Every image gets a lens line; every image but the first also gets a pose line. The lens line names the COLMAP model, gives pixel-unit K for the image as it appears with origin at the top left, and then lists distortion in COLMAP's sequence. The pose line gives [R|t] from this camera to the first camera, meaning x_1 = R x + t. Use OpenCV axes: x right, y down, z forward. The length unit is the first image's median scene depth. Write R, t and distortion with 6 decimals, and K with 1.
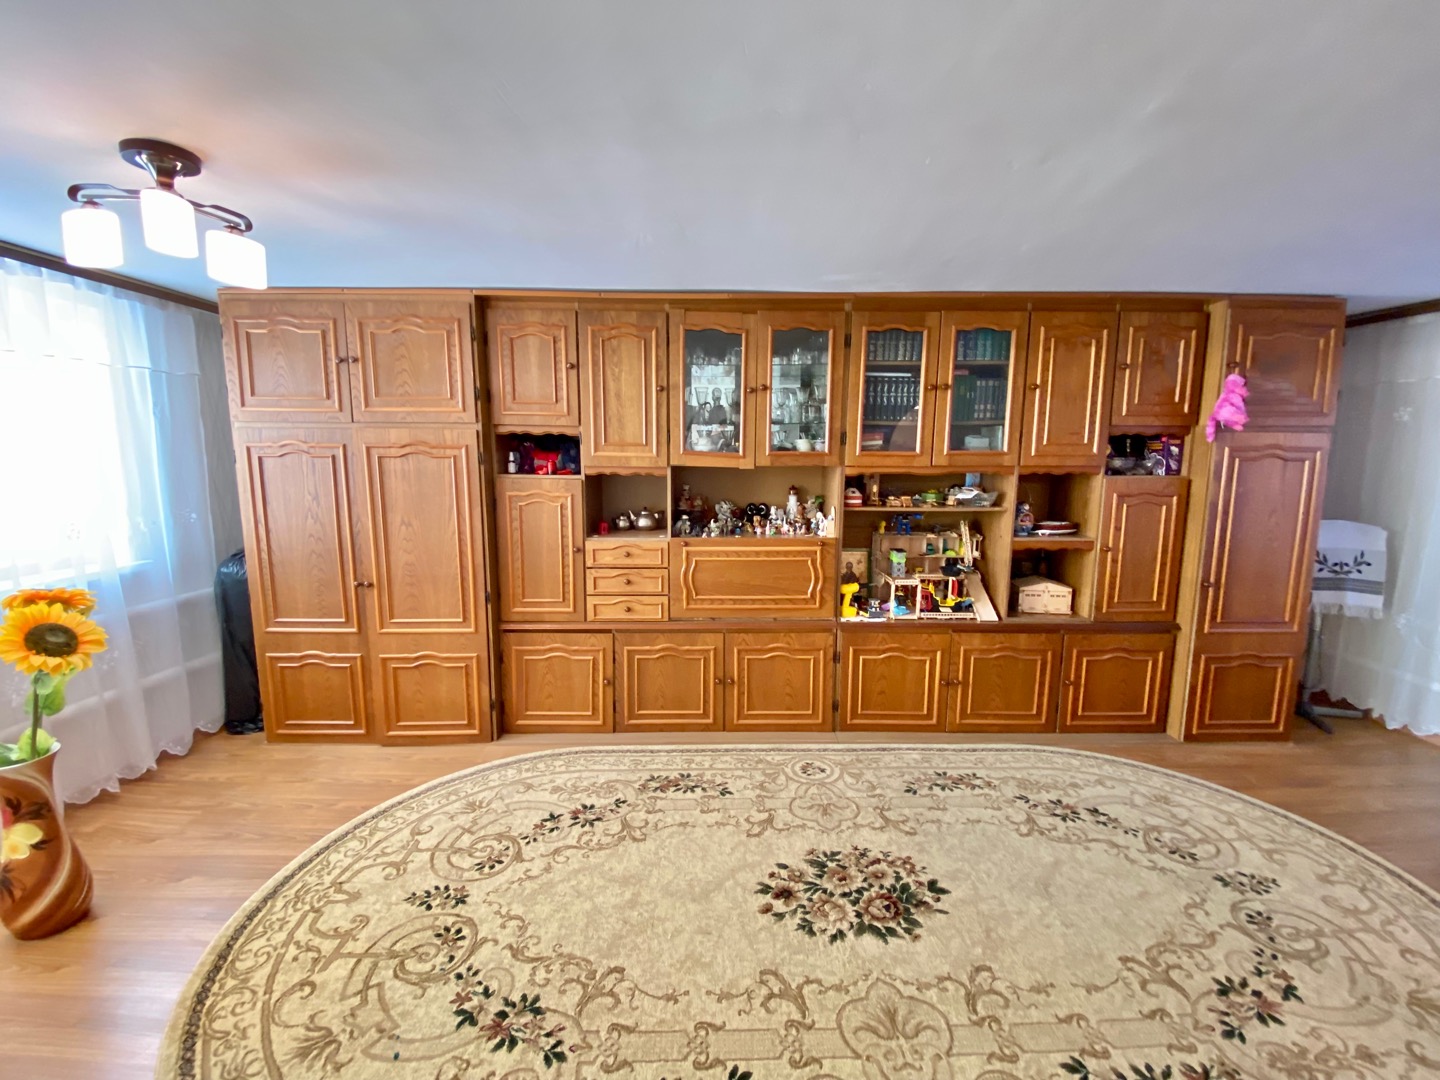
lens RADIAL K [[588.0, 0, 720.3], [0, 588.0, 533.5], [0, 0, 1]] dist [0.013724, -0.018584]
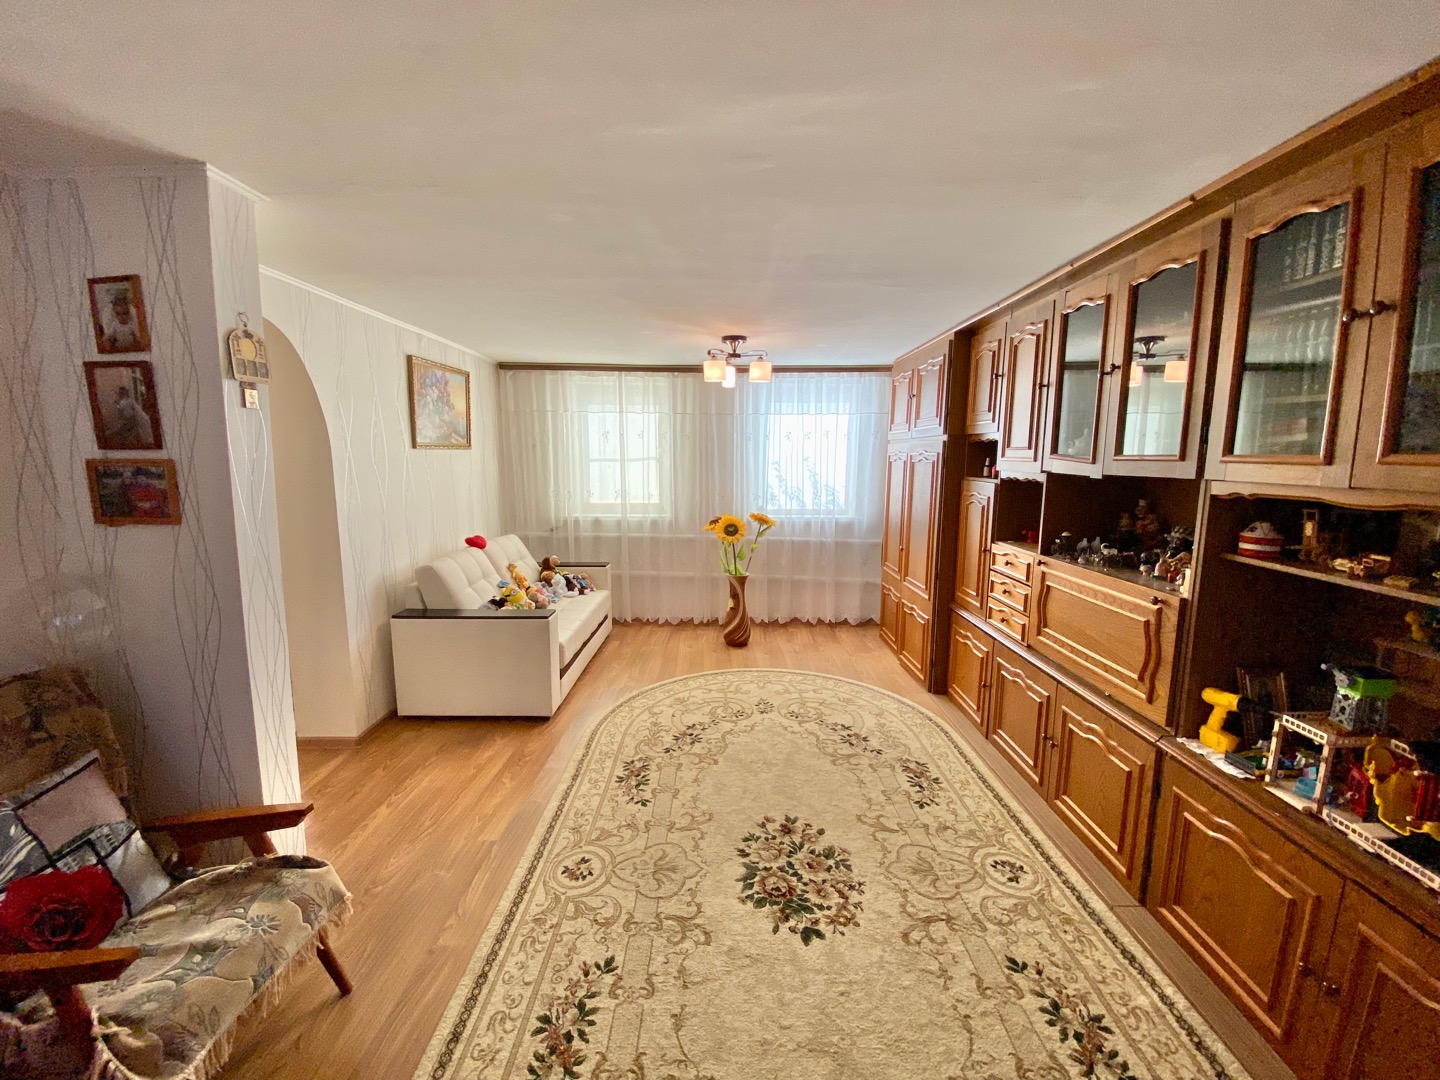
lens RADIAL K [[588.0, 0, 716.9], [0, 588.0, 534.9], [0, 0, 1]] dist [0.013724, -0.018584]
pose [[-0.025313, 0.129933, -0.991200, 0.982358], [-0.138228, 0.981538, 0.132196, -0.087479], [0.990077, 0.140357, -0.006885, 0.638621]]
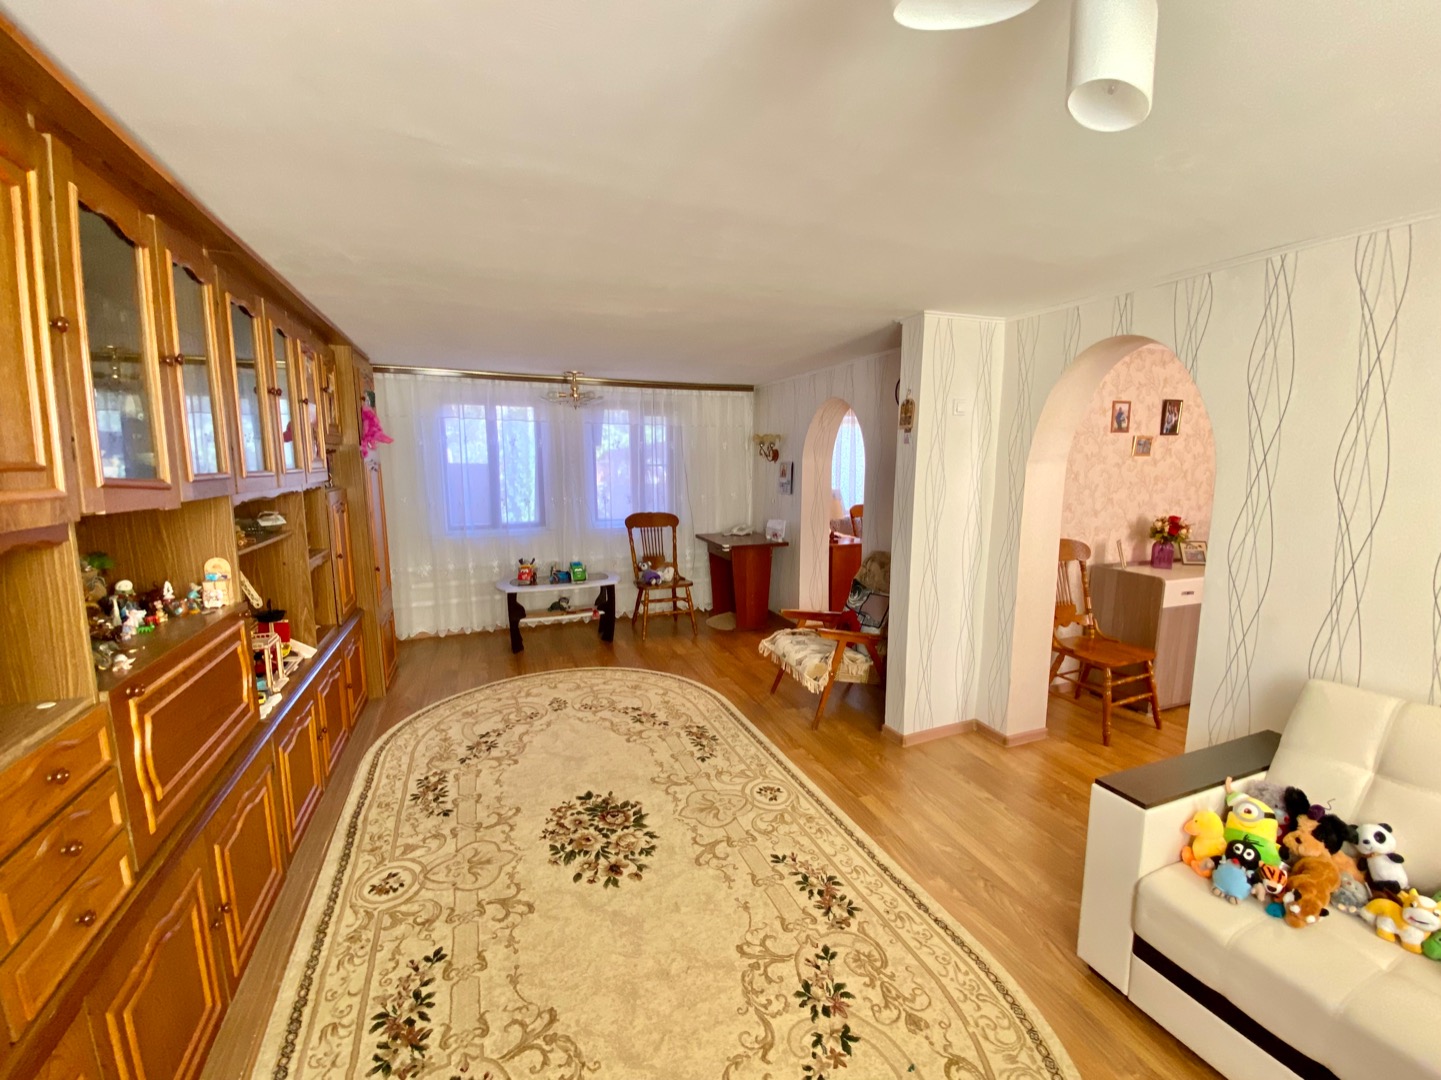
lens RADIAL K [[588.4, 0, 726.0], [0, 588.4, 537.9], [0, 0, 1]] dist [0.013724, -0.018584]
pose [[-0.371139, -0.129265, 0.919536, -0.743787], [0.124522, 0.974391, 0.187236, -0.148203], [-0.920190, 0.183993, -0.345538, 0.874407]]
